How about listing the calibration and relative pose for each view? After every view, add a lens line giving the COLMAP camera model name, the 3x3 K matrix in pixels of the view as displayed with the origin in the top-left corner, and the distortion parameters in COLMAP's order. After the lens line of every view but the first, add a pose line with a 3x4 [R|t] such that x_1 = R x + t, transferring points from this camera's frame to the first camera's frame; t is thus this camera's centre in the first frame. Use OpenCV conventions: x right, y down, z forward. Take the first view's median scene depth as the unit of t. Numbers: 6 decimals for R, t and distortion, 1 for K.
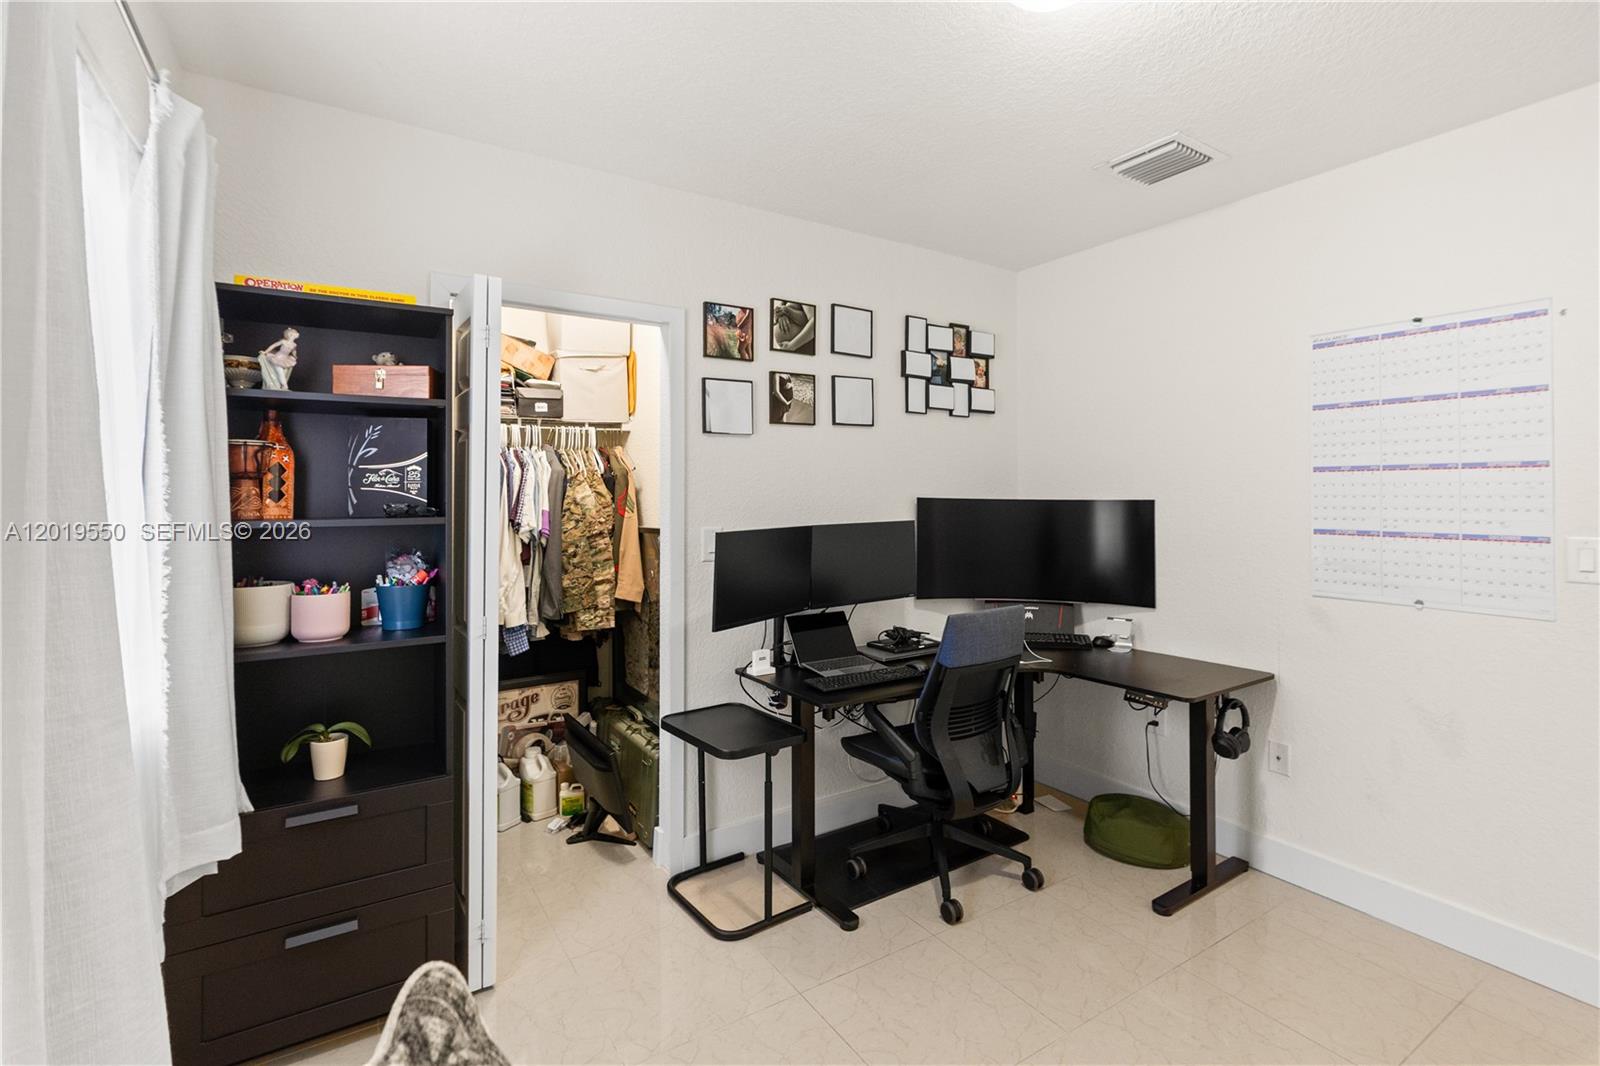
lens RADIAL K [[712.7, 0, 856.0], [0, 712.7, 487.2], [0, 0, 1]] dist [-0.004751, 0.002085]
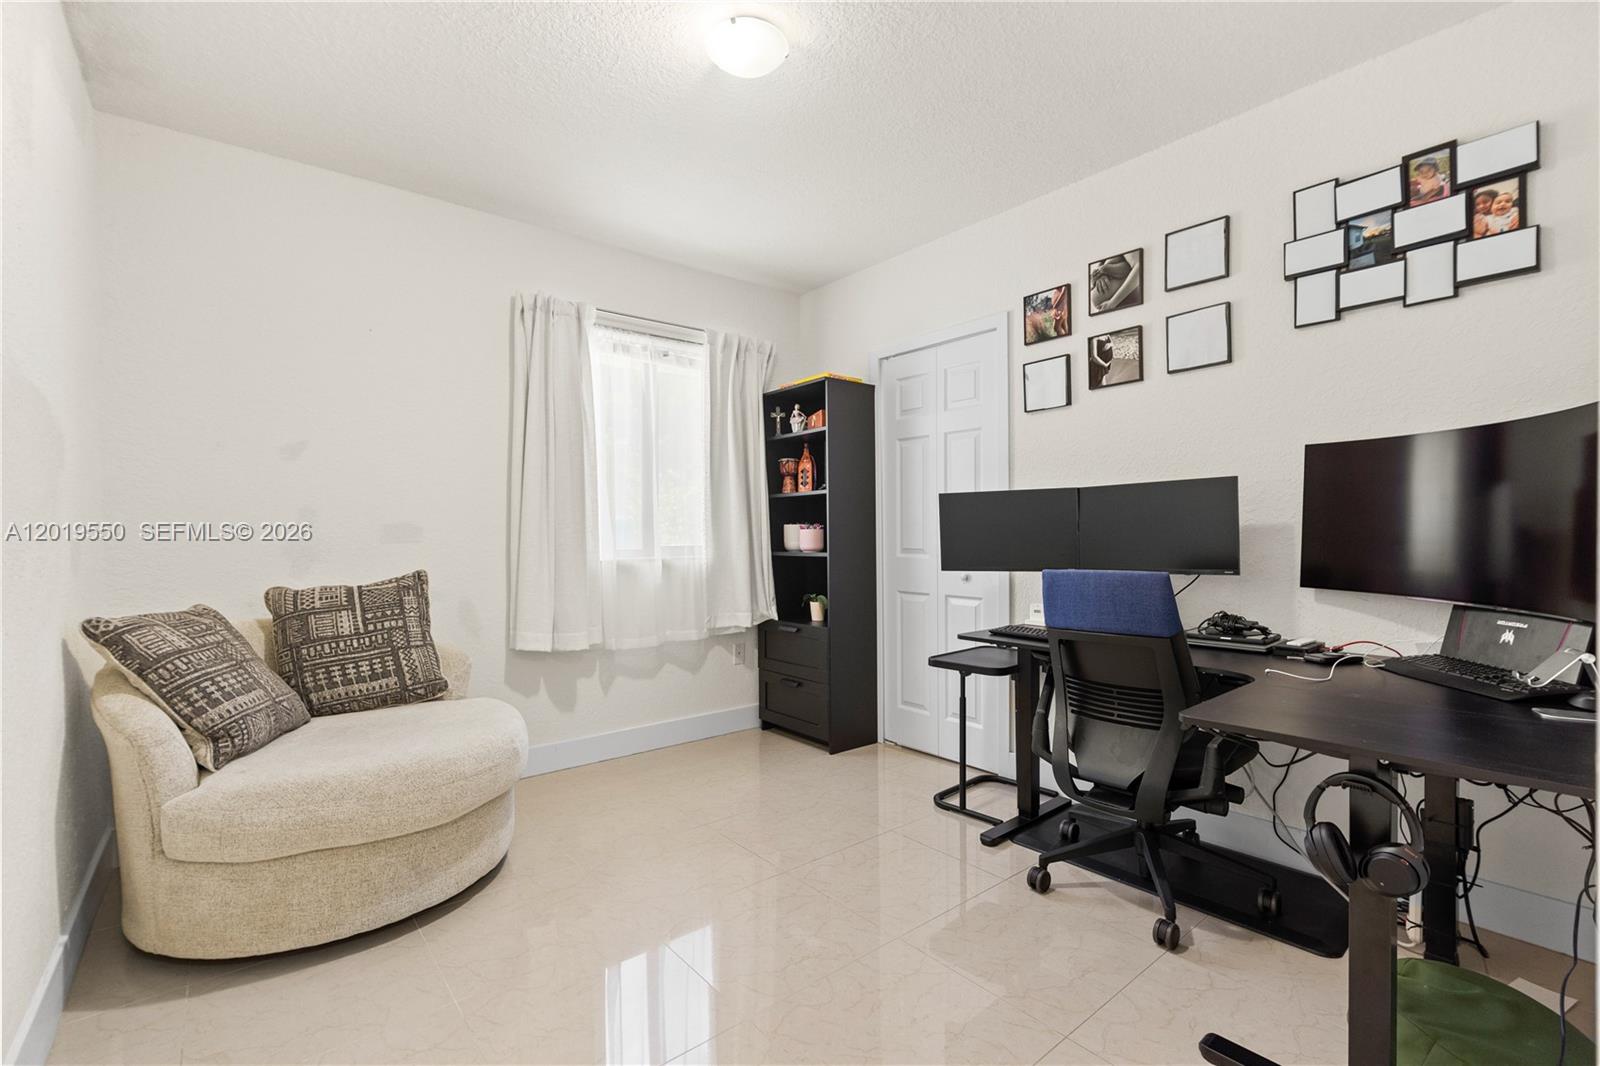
lens RADIAL K [[712.7, 0, 804.8], [0, 712.7, 541.4], [0, 0, 1]] dist [-0.004751, 0.002085]
pose [[0.119114, 0.010081, -0.992829, 0.821556], [0.027476, 0.999532, 0.013445, 0.097926], [0.992500, -0.028880, 0.118781, 0.471320]]
